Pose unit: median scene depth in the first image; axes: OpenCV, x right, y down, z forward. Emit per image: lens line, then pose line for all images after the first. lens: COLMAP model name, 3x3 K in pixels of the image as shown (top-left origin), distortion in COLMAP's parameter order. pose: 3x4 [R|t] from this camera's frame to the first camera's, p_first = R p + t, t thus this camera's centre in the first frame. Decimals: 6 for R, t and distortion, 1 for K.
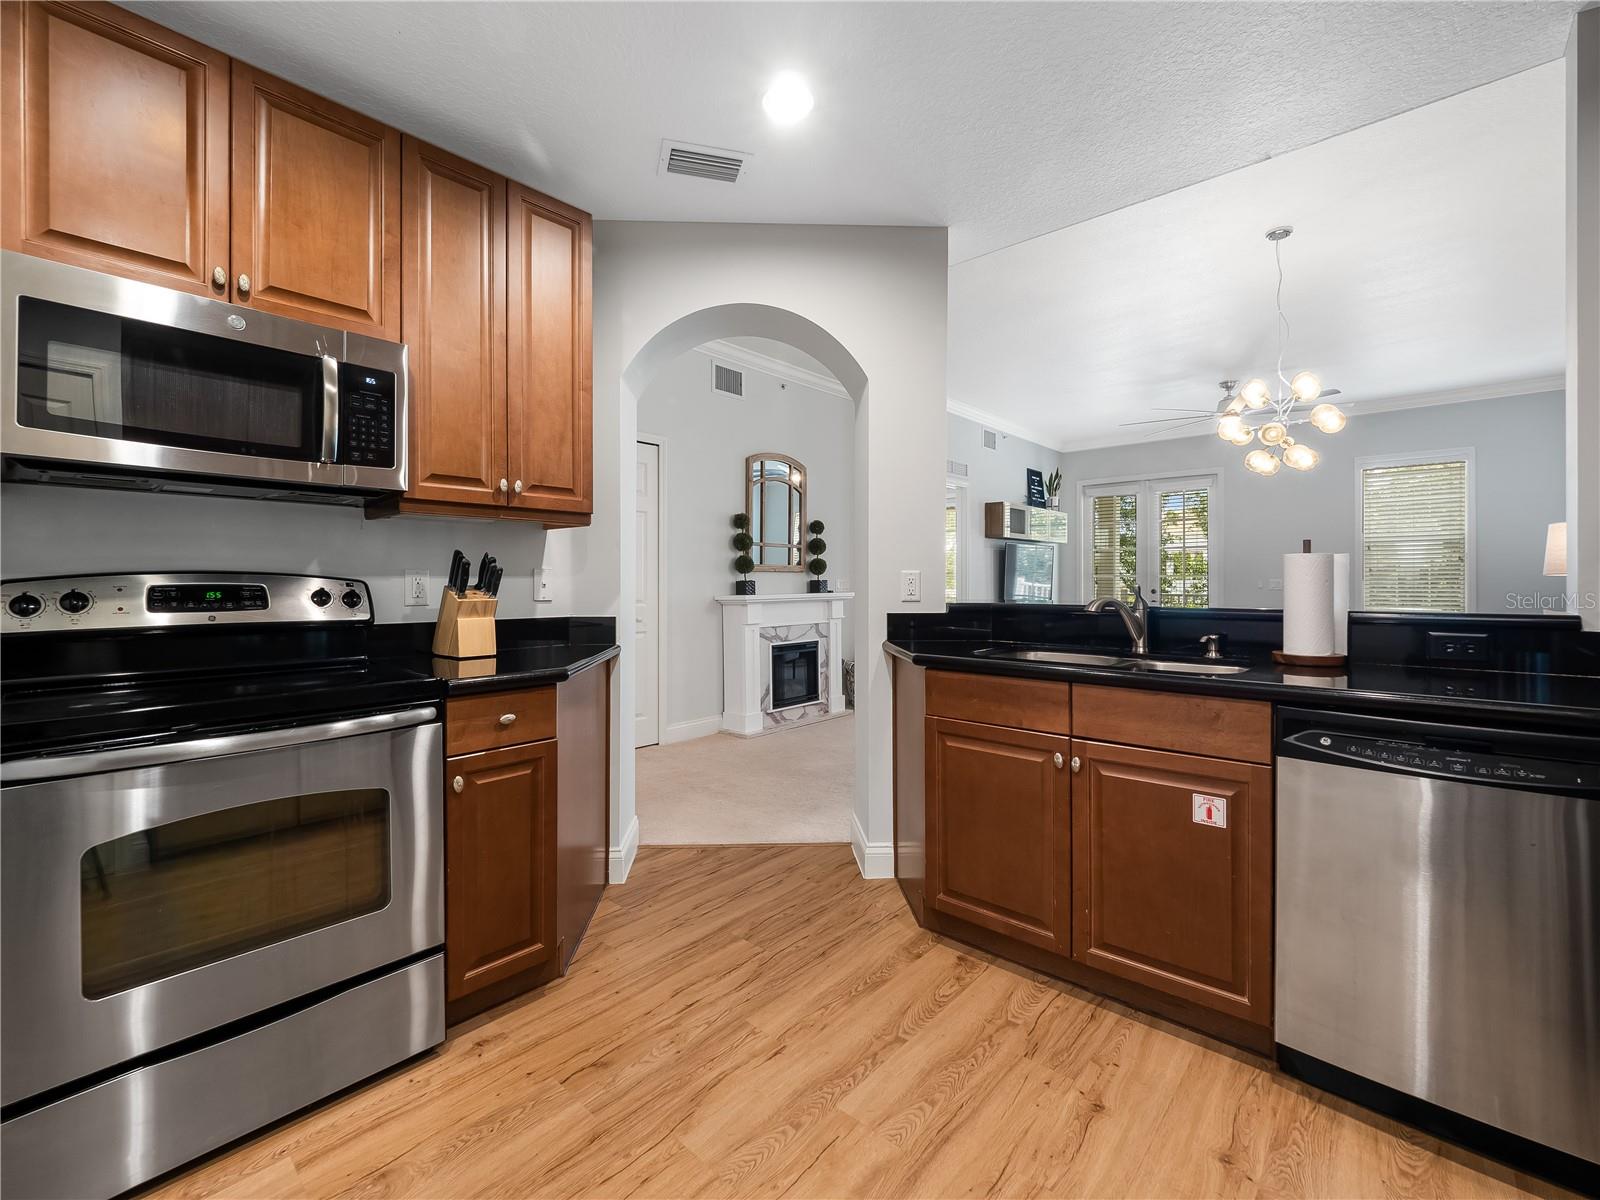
lens RADIAL K [[680.6, 0, 784.3], [0, 680.6, 595.1], [0, 0, 1]] dist [-0.006040, -0.000342]
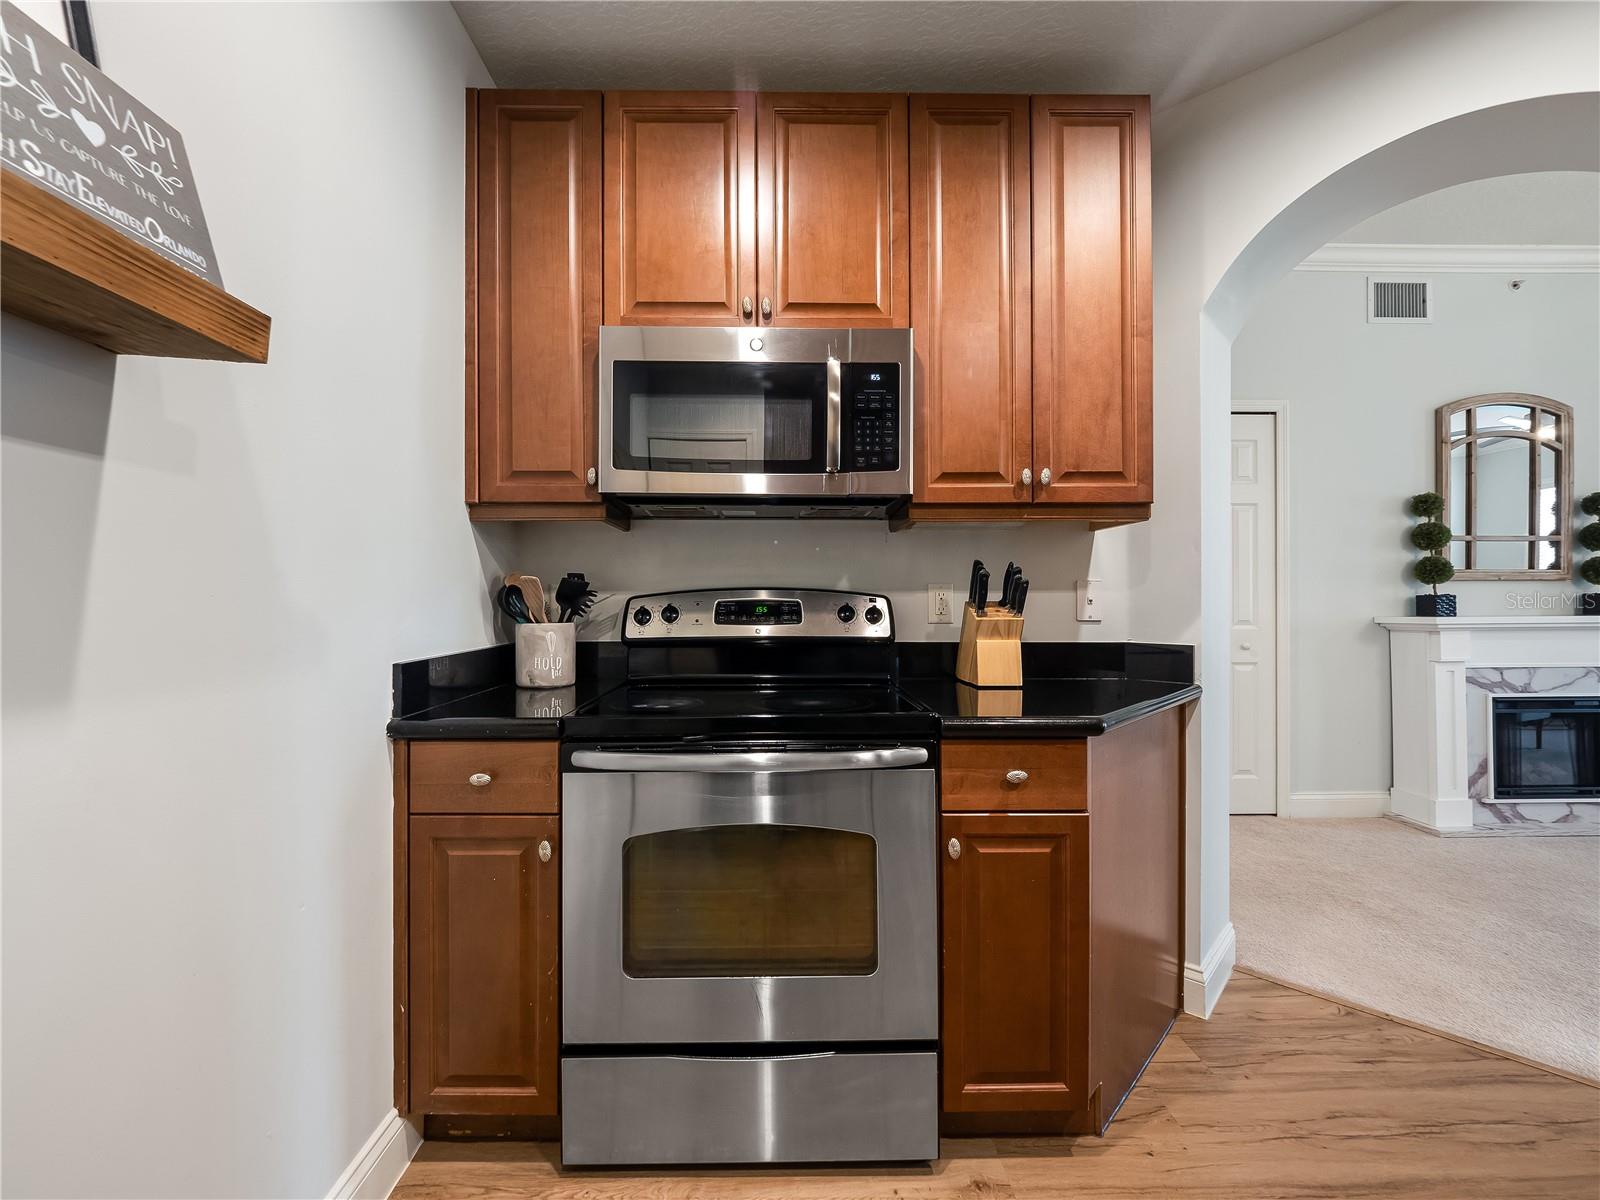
lens RADIAL K [[680.6, 0, 784.3], [0, 680.6, 595.1], [0, 0, 1]] dist [-0.006040, -0.000342]
pose [[0.682453, -0.003987, -0.730918, -0.020844], [-0.012593, 0.999773, -0.017211, -0.003949], [0.730821, 0.020950, 0.682248, 0.222505]]
